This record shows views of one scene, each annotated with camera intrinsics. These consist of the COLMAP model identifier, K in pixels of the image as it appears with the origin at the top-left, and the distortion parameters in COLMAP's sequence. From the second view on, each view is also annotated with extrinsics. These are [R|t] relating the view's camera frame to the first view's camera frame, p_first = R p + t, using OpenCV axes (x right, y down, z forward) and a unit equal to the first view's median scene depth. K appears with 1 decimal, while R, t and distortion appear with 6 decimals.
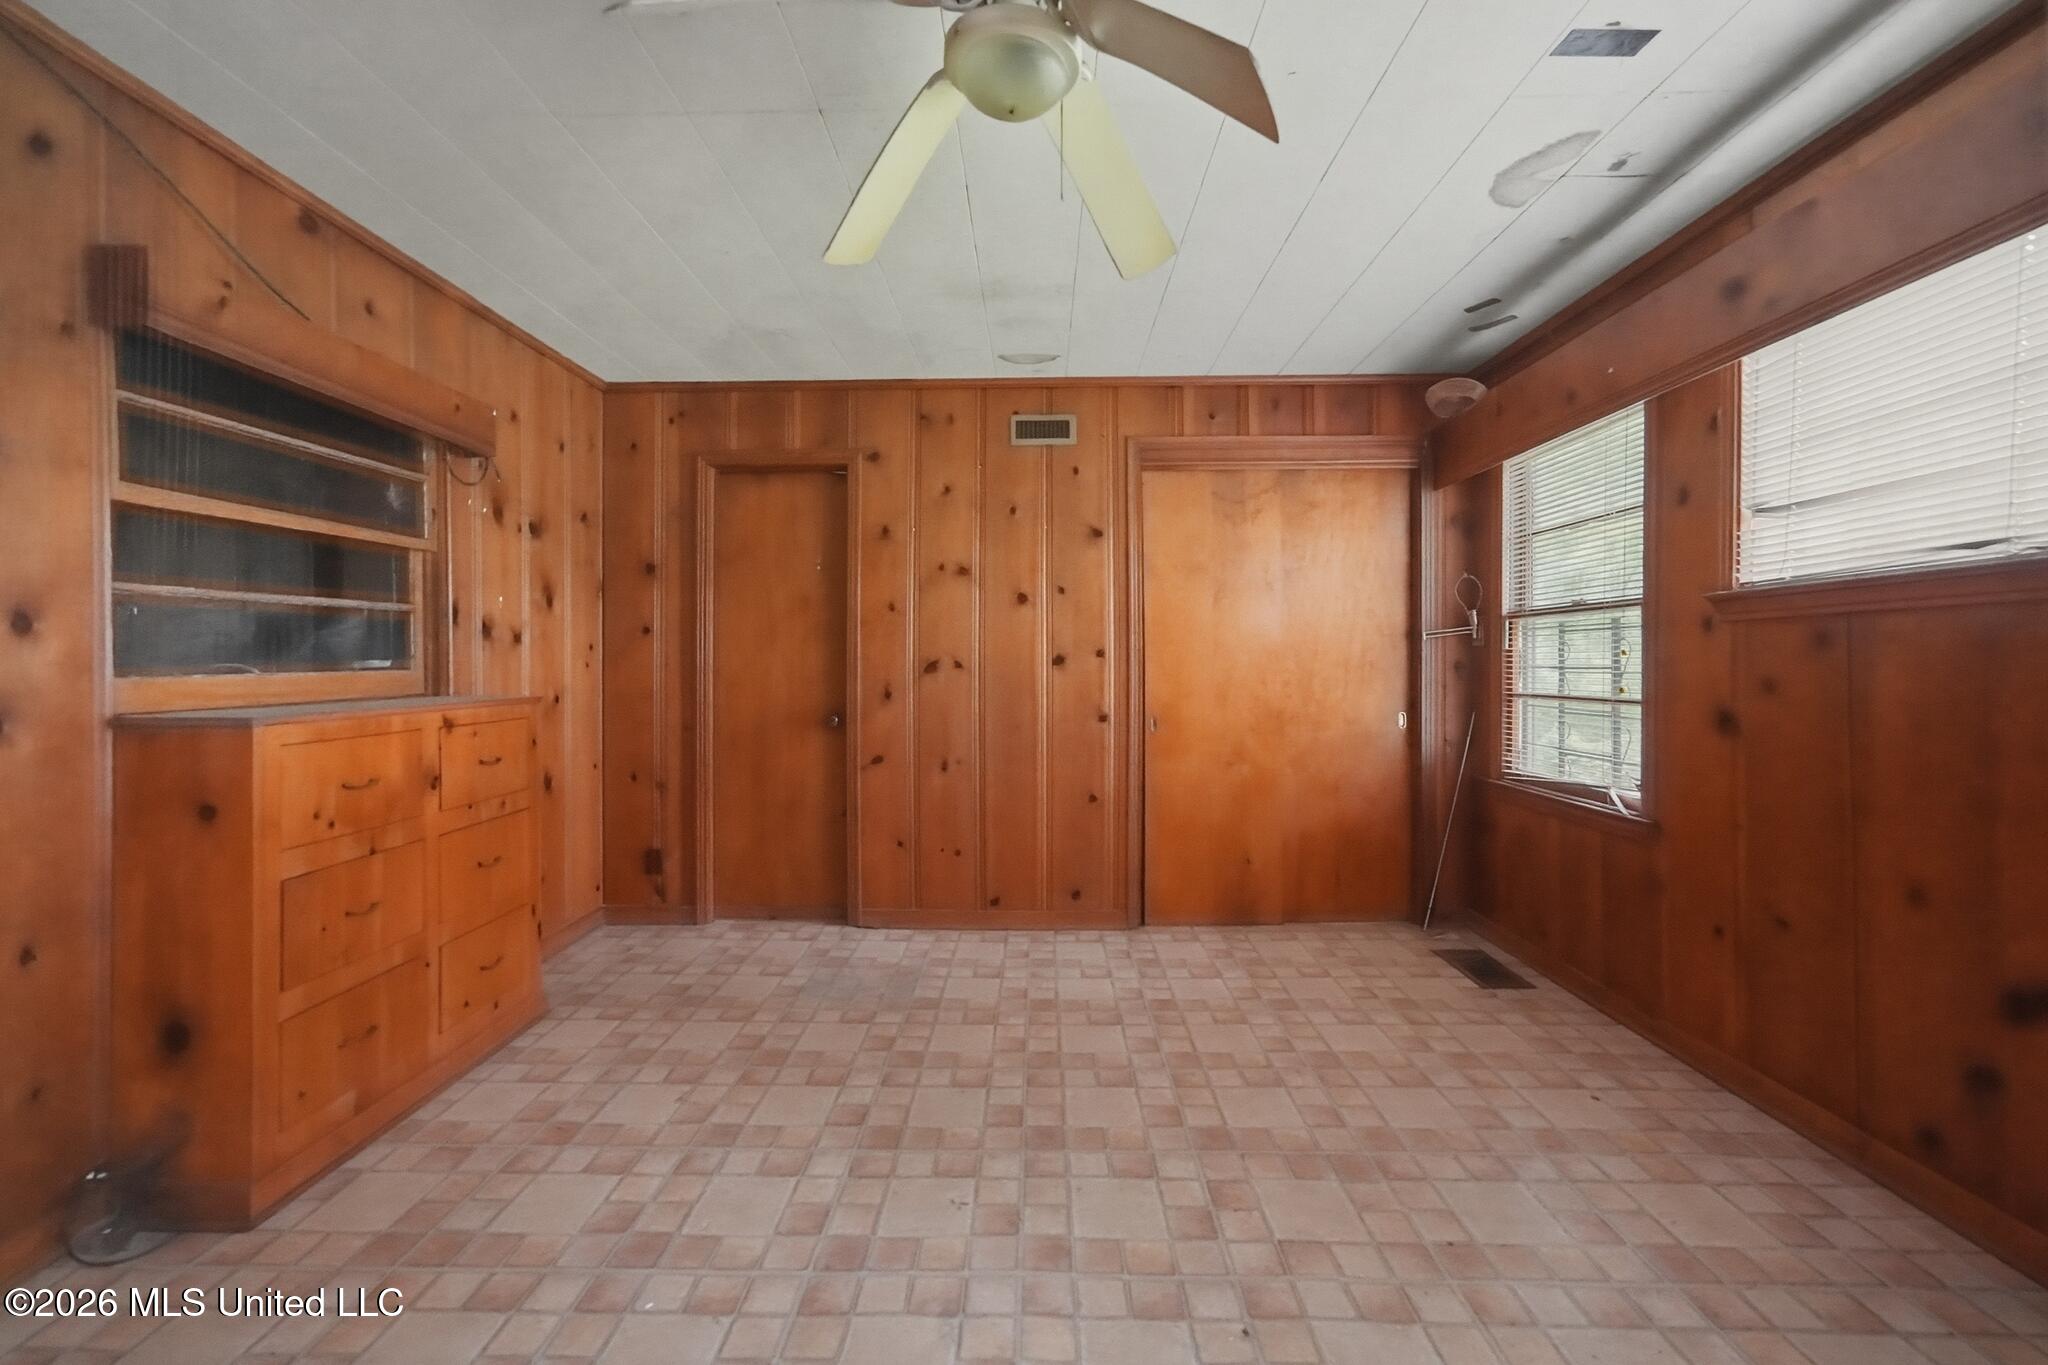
lens RADIAL K [[859.6, 0, 1019.3], [0, 859.6, 675.0], [0, 0, 1]] dist [-0.033171, 0.017779]
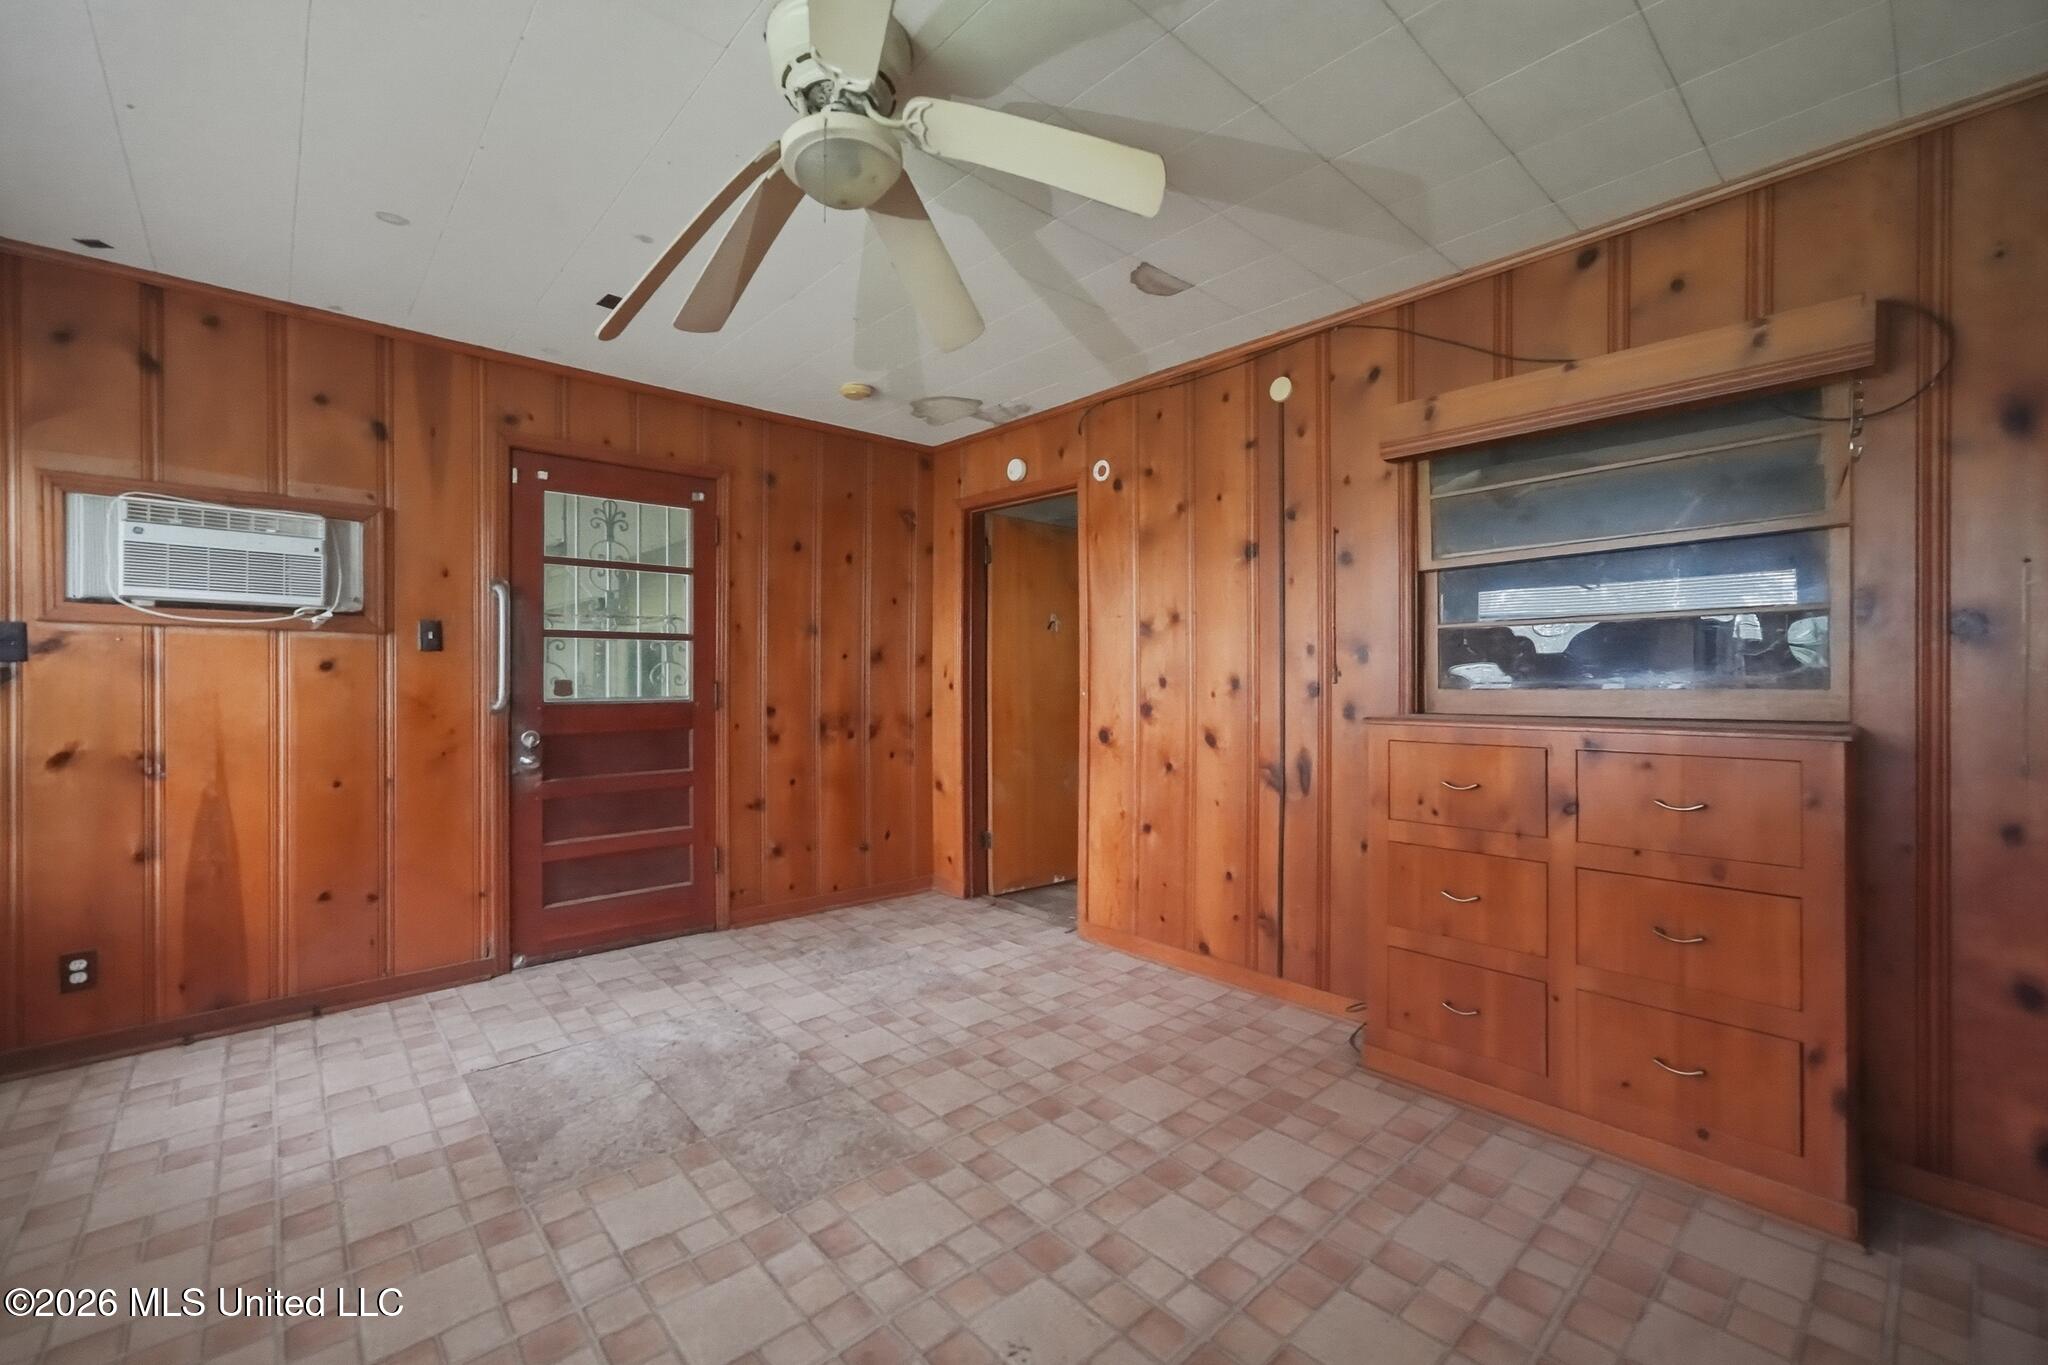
lens RADIAL K [[859.6, 0, 1021.9], [0, 859.6, 666.6], [0, 0, 1]] dist [-0.033171, 0.017779]
pose [[-0.730564, -0.004128, -0.682831, 0.260897], [-0.011050, 0.999922, 0.005777, -0.018479], [0.682754, 0.011766, -0.730553, 0.861291]]
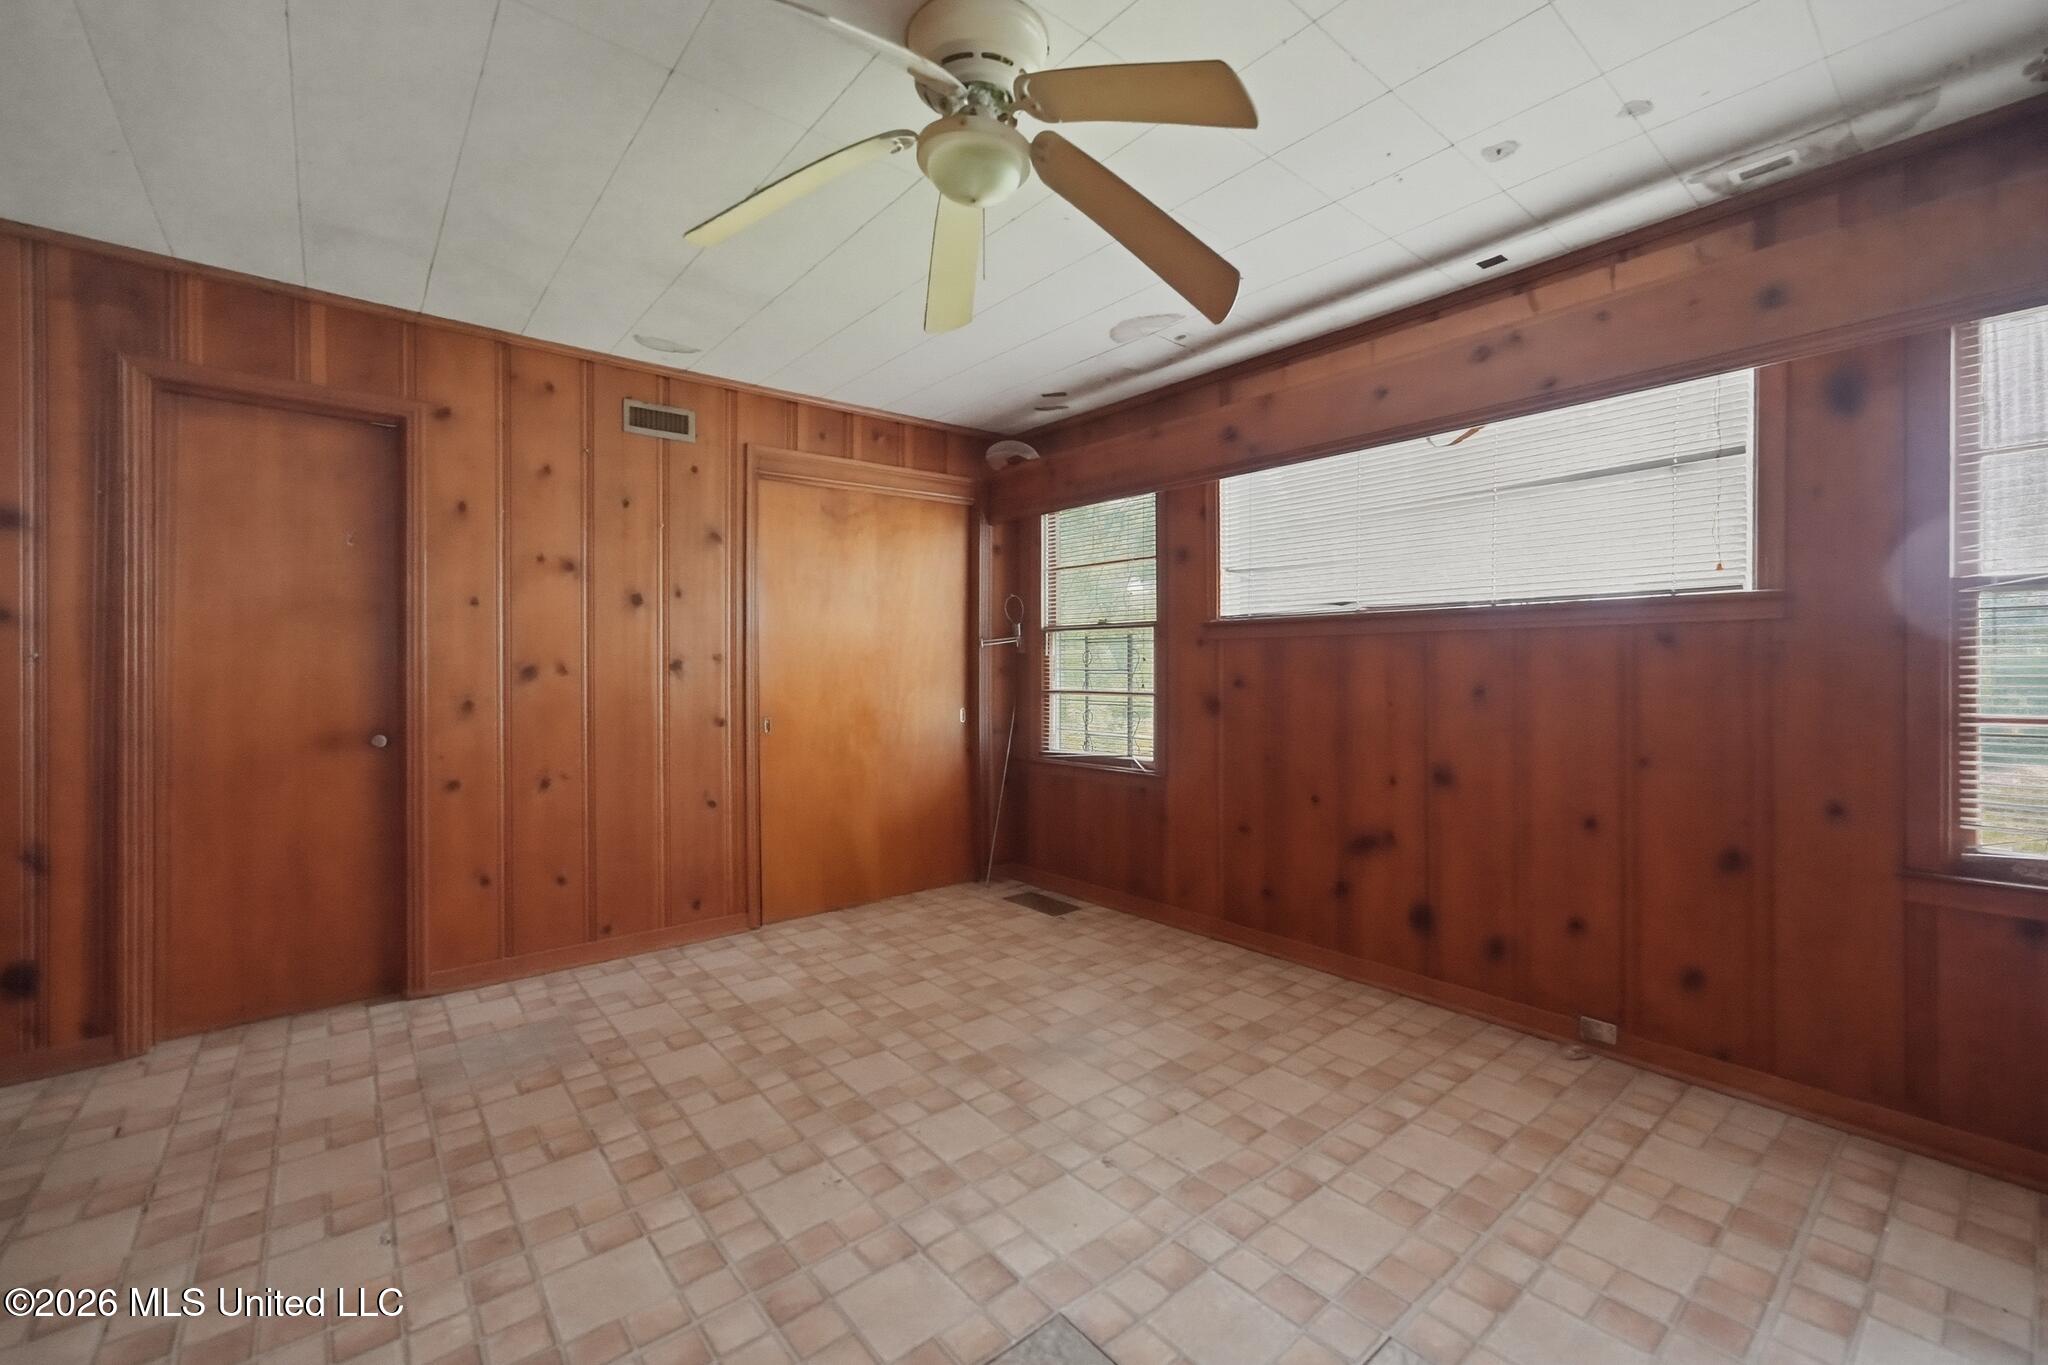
lens RADIAL K [[859.6, 0, 1045.2], [0, 859.6, 676.0], [0, 0, 1]] dist [-0.033171, 0.017779]
pose [[0.741813, -0.010732, 0.670521, -0.311499], [0.011165, 0.999931, 0.003653, -0.004085], [-0.670514, 0.004777, 0.741881, 0.021665]]
